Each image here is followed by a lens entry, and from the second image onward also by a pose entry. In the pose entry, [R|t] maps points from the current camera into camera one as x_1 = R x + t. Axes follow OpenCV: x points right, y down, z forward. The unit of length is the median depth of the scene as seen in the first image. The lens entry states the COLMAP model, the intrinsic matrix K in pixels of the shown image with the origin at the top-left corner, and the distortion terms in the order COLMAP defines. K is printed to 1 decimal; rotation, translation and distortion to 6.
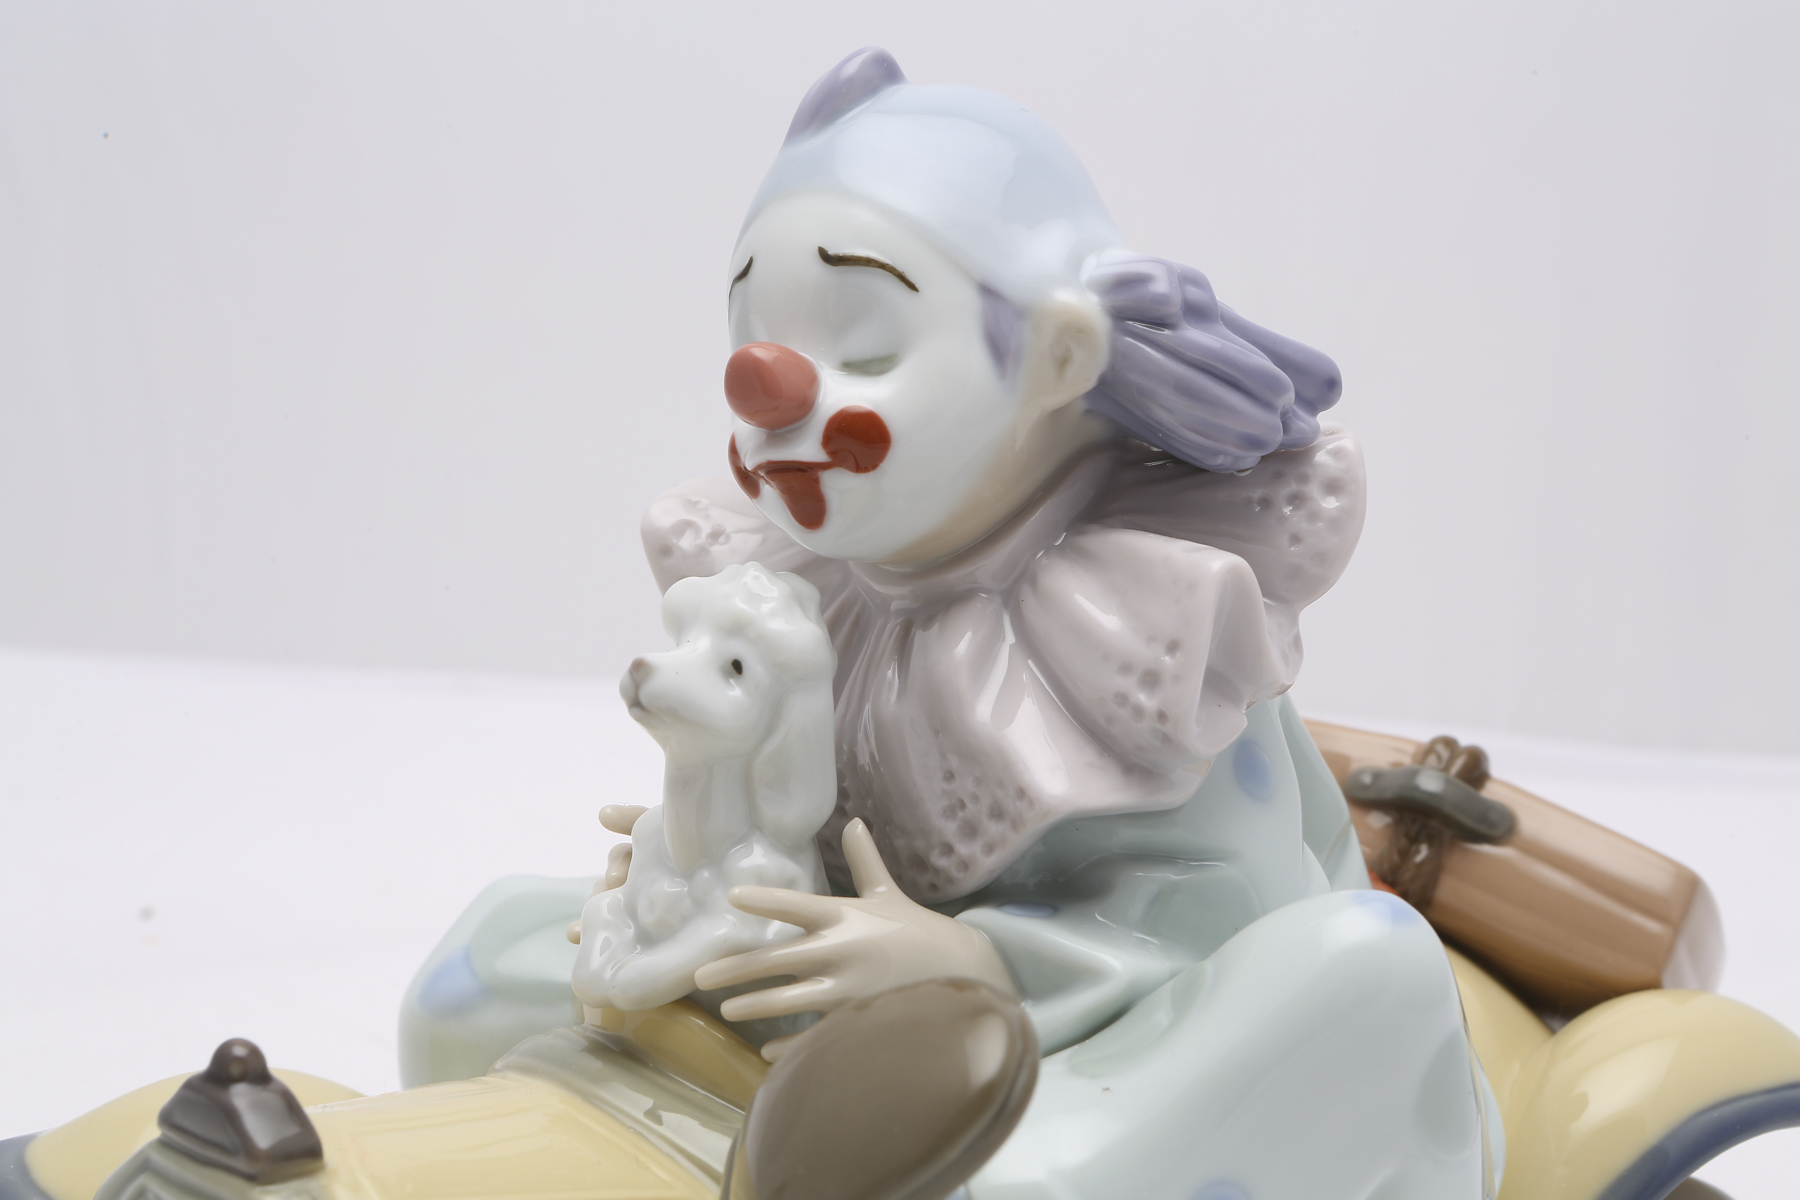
lens RADIAL K [[3740.7, 0, 895.7], [0, 3740.7, 619.9], [0, 0, 1]] dist [0.440933, 1.084814]
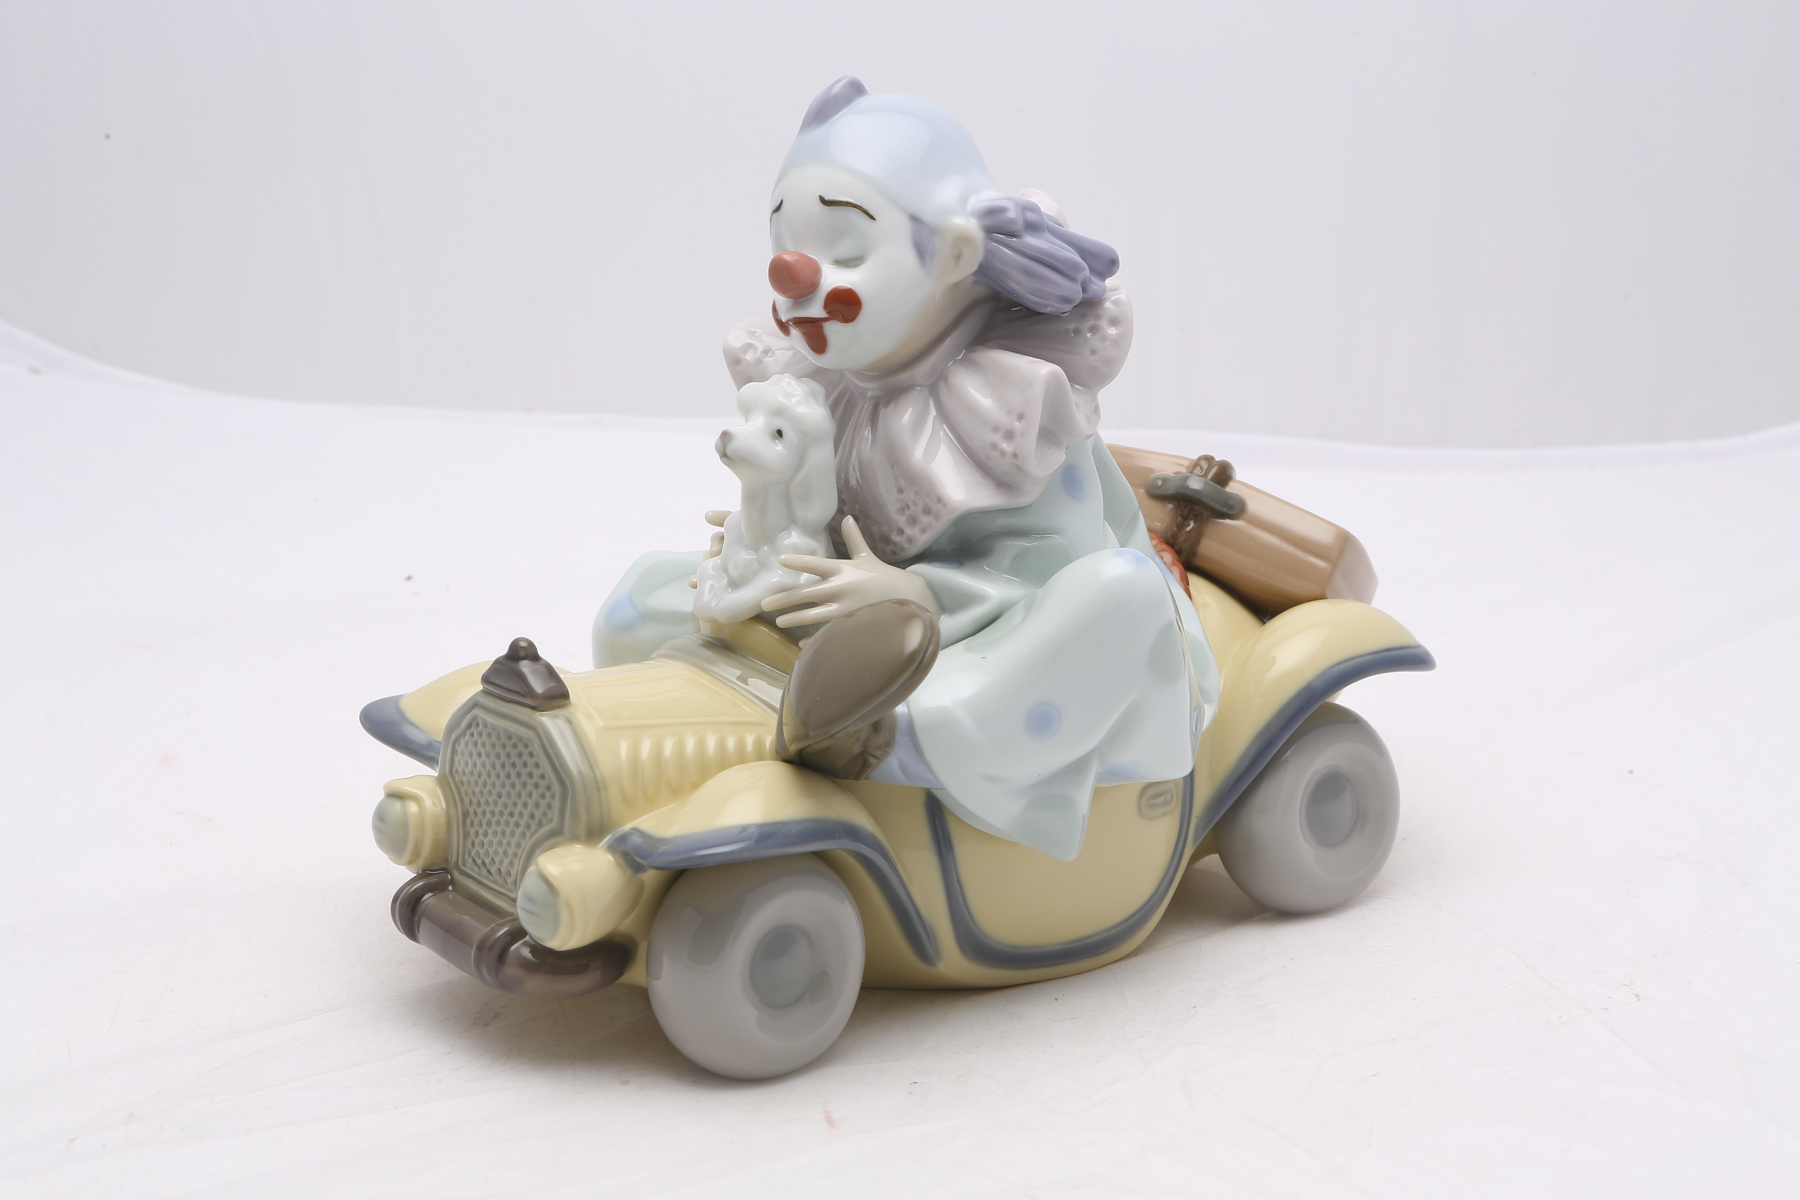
lens RADIAL K [[3740.7, 0, 895.7], [0, 3740.7, 619.9], [0, 0, 1]] dist [0.440933, 1.084814]
pose [[0.999611, -0.021125, -0.018224, 0.043390], [0.022629, 0.995974, 0.086744, -0.051972], [0.016319, -0.087123, 0.996064, -0.784628]]
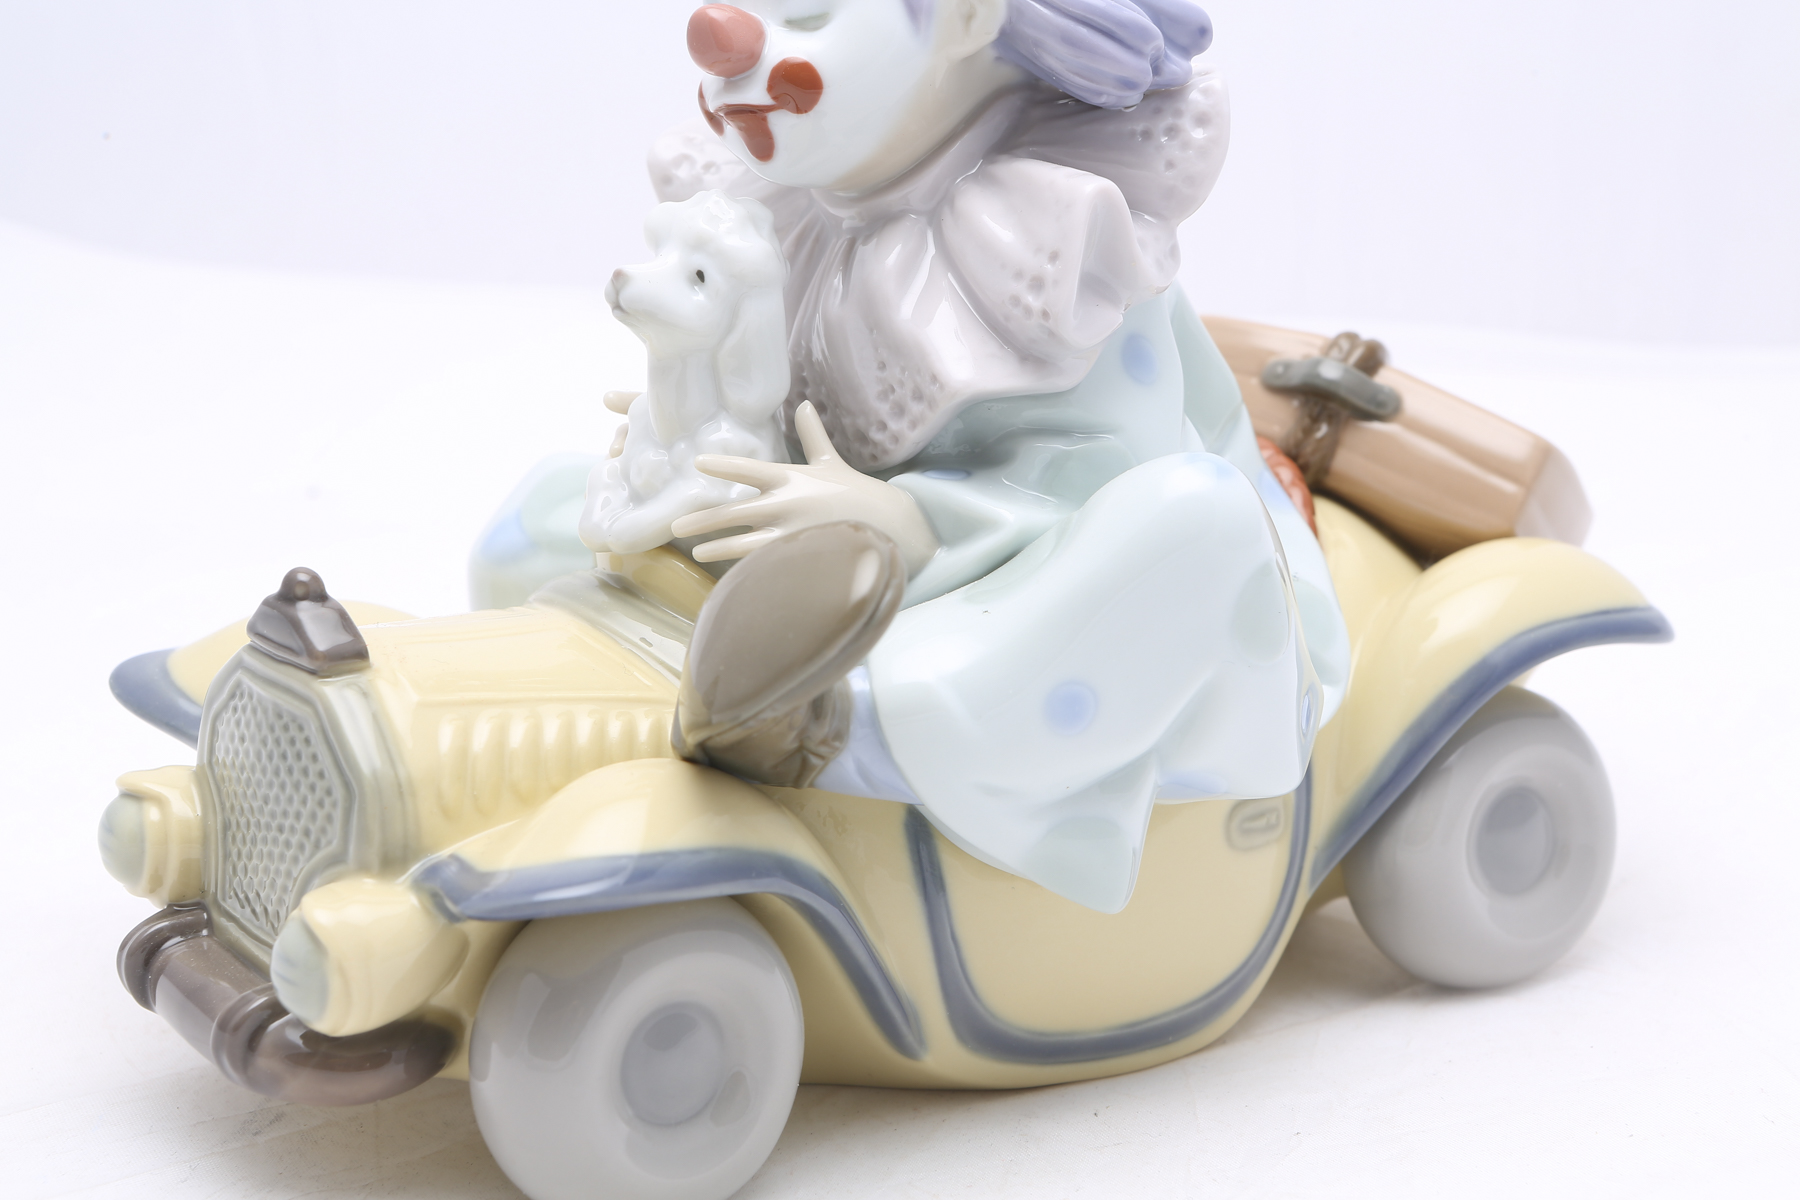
lens RADIAL K [[3740.7, 0, 895.7], [0, 3740.7, 619.9], [0, 0, 1]] dist [0.440933, 1.084814]
pose [[0.996636, -0.000354, -0.081951, 0.119458], [0.008424, 0.995136, 0.098152, 0.004146], [0.081518, -0.098512, 0.991791, -0.222887]]
